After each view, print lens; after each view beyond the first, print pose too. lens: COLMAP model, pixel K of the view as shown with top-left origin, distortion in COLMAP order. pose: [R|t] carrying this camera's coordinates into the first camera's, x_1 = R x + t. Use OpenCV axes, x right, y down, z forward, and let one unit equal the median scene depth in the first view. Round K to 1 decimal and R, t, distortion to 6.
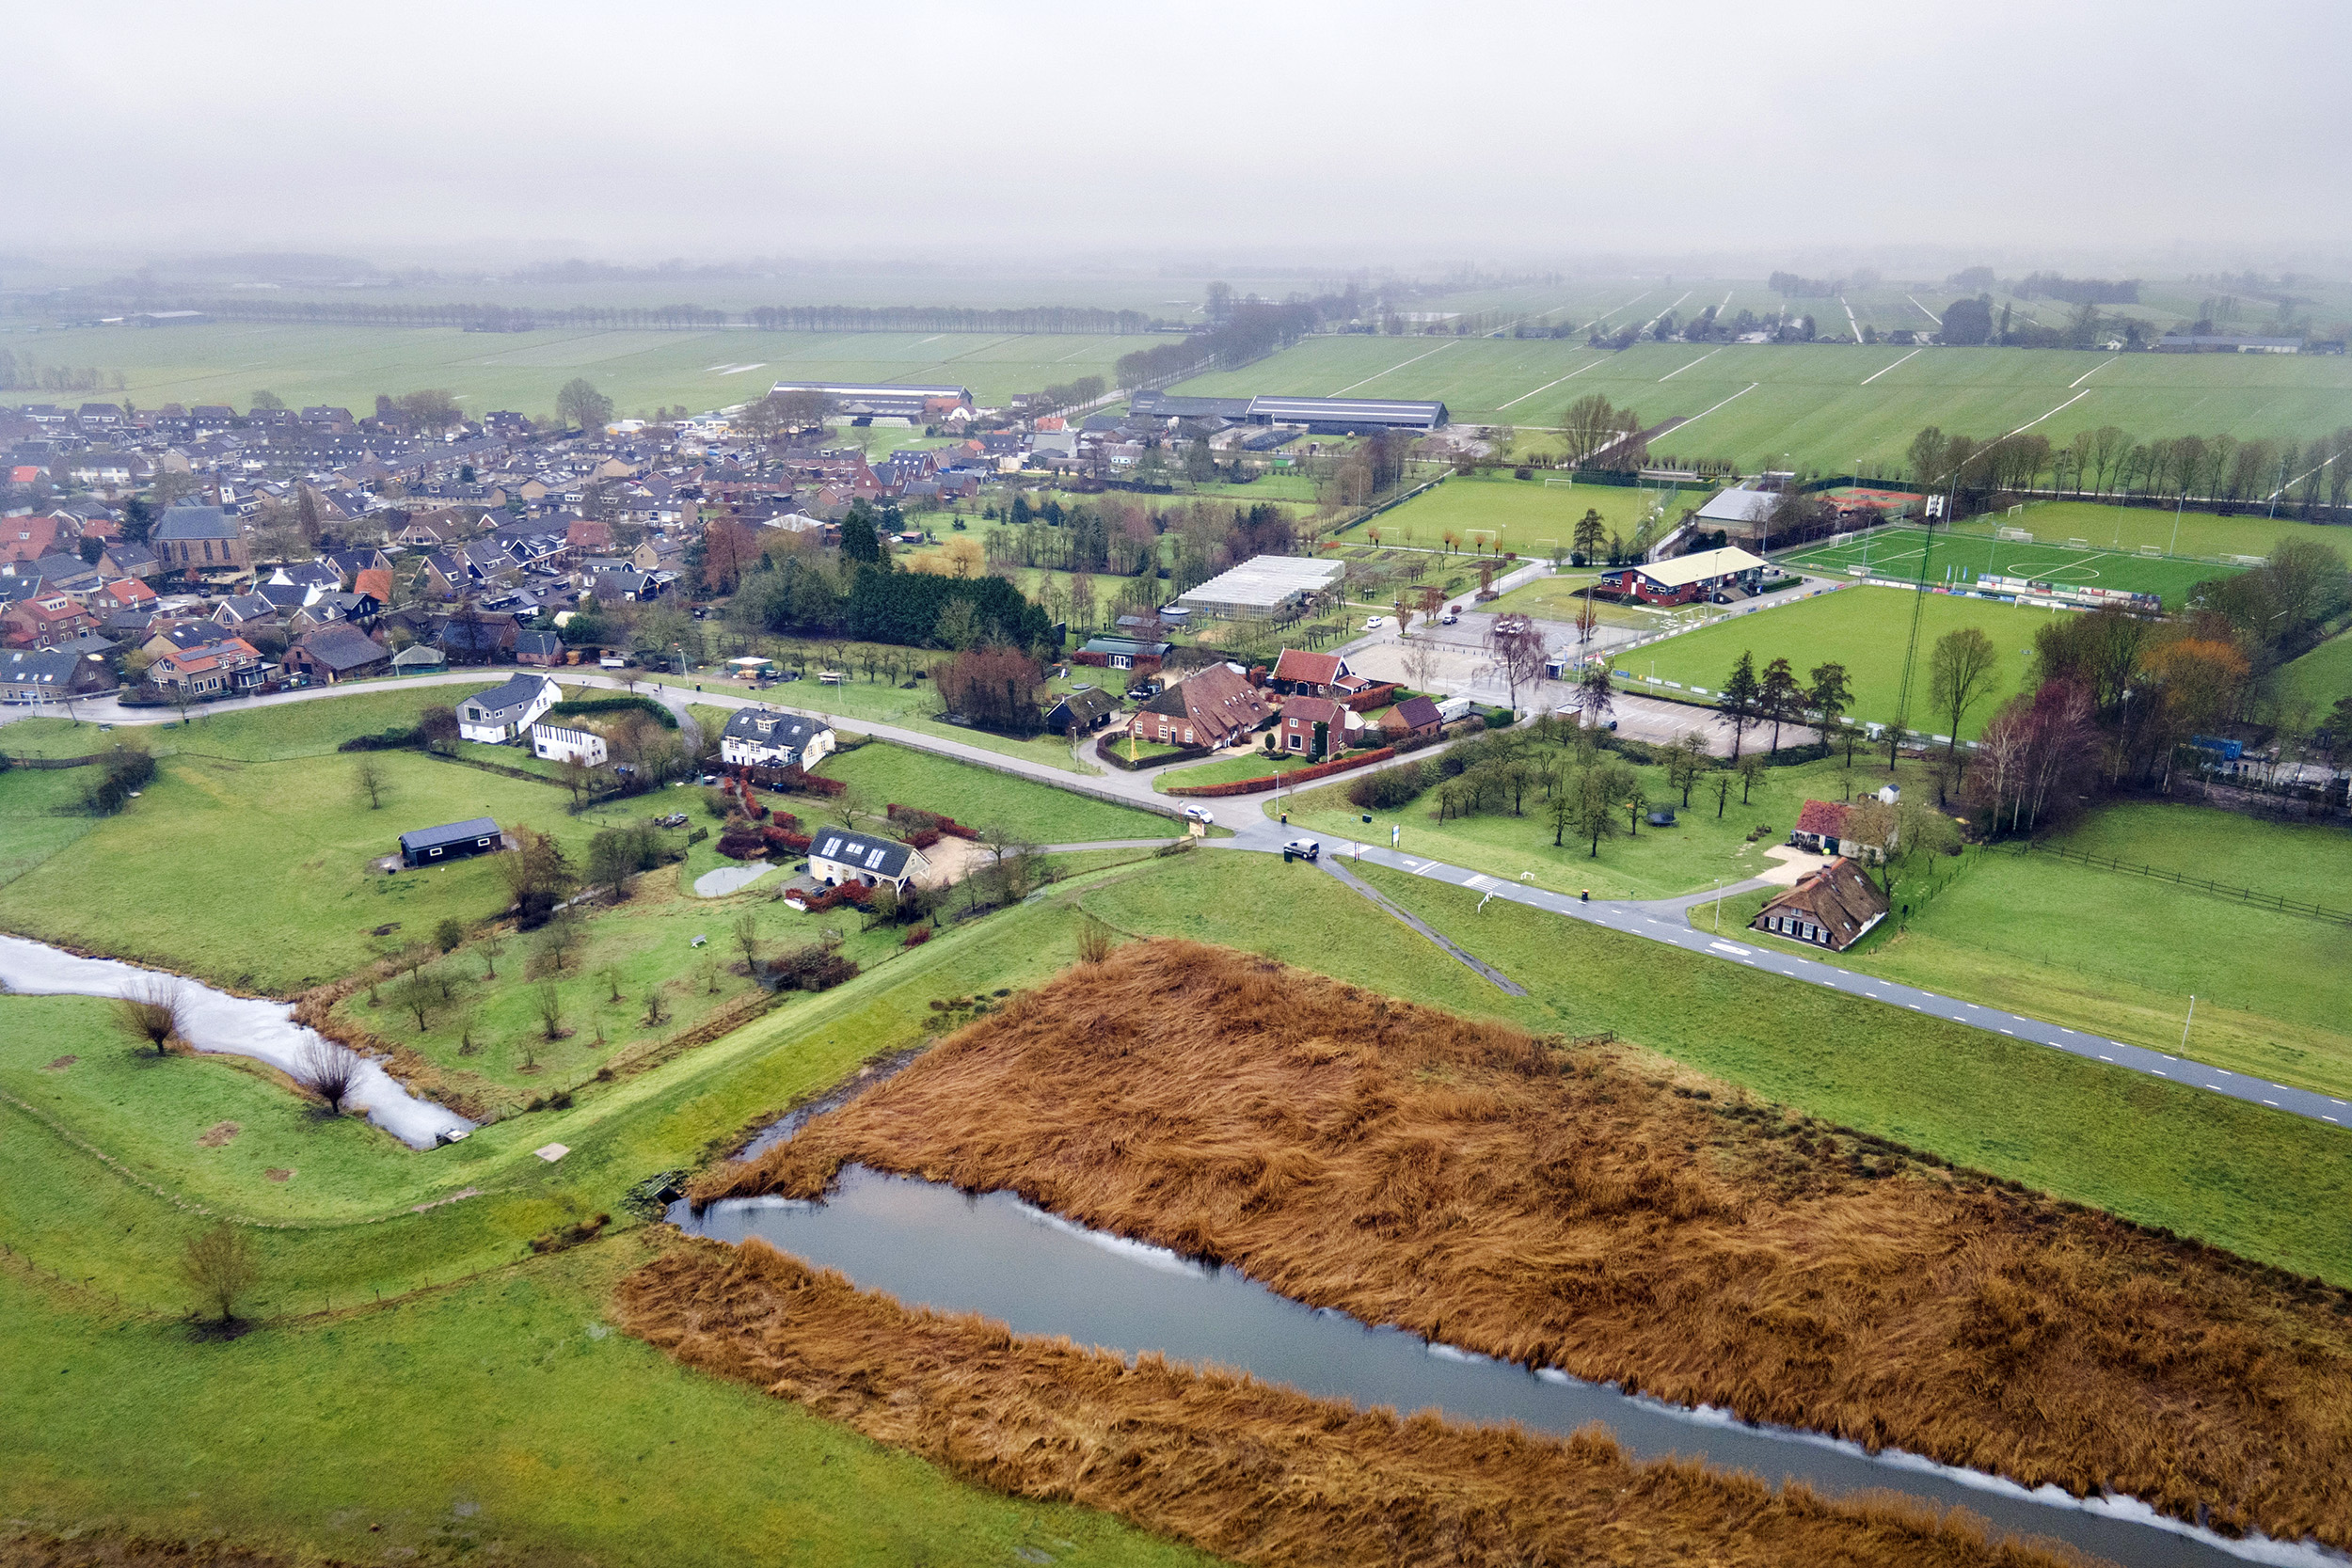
lens RADIAL K [[1651.9, 0, 1179.6], [0, 1651.9, 749.0], [0, 0, 1]] dist [0.002896, 0.083177]
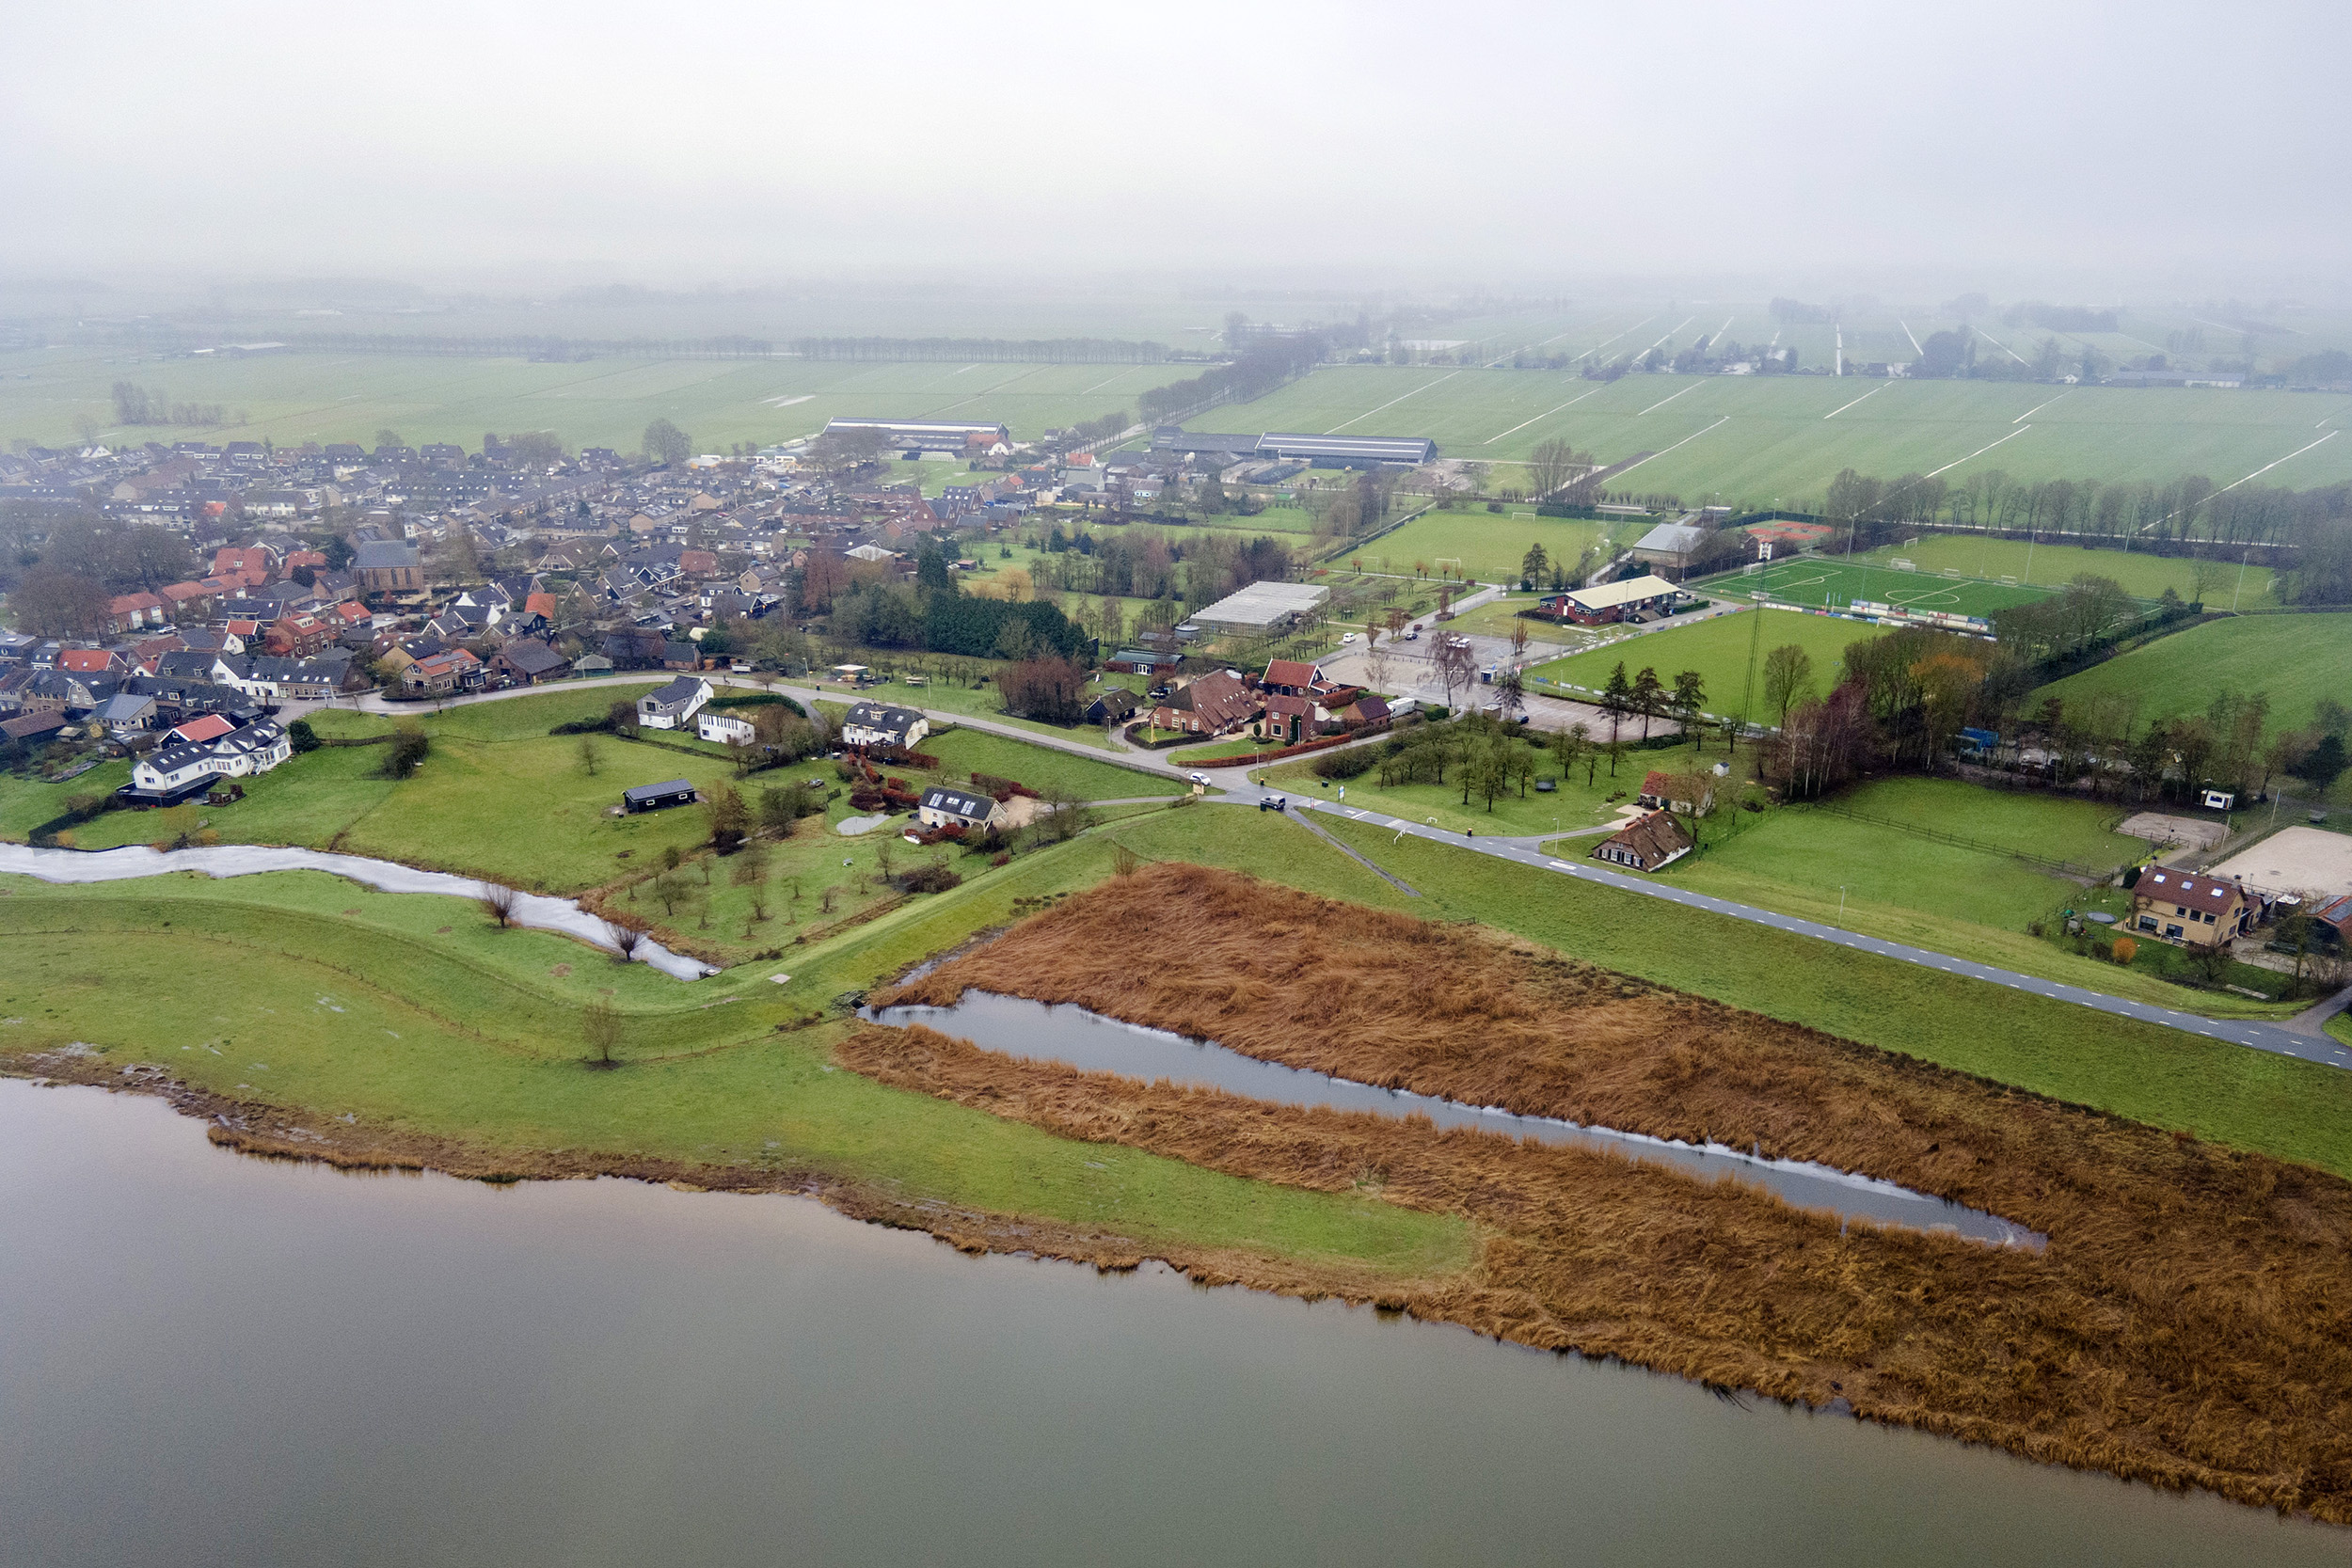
lens RADIAL K [[1651.9, 0, 1179.6], [0, 1651.9, 749.0], [0, 0, 1]] dist [0.002896, 0.083177]
pose [[0.999921, 0.003706, -0.011996, 0.008604], [-0.003789, 0.999969, -0.006940, 0.019159], [0.011969, 0.006985, 0.999904, -0.295466]]
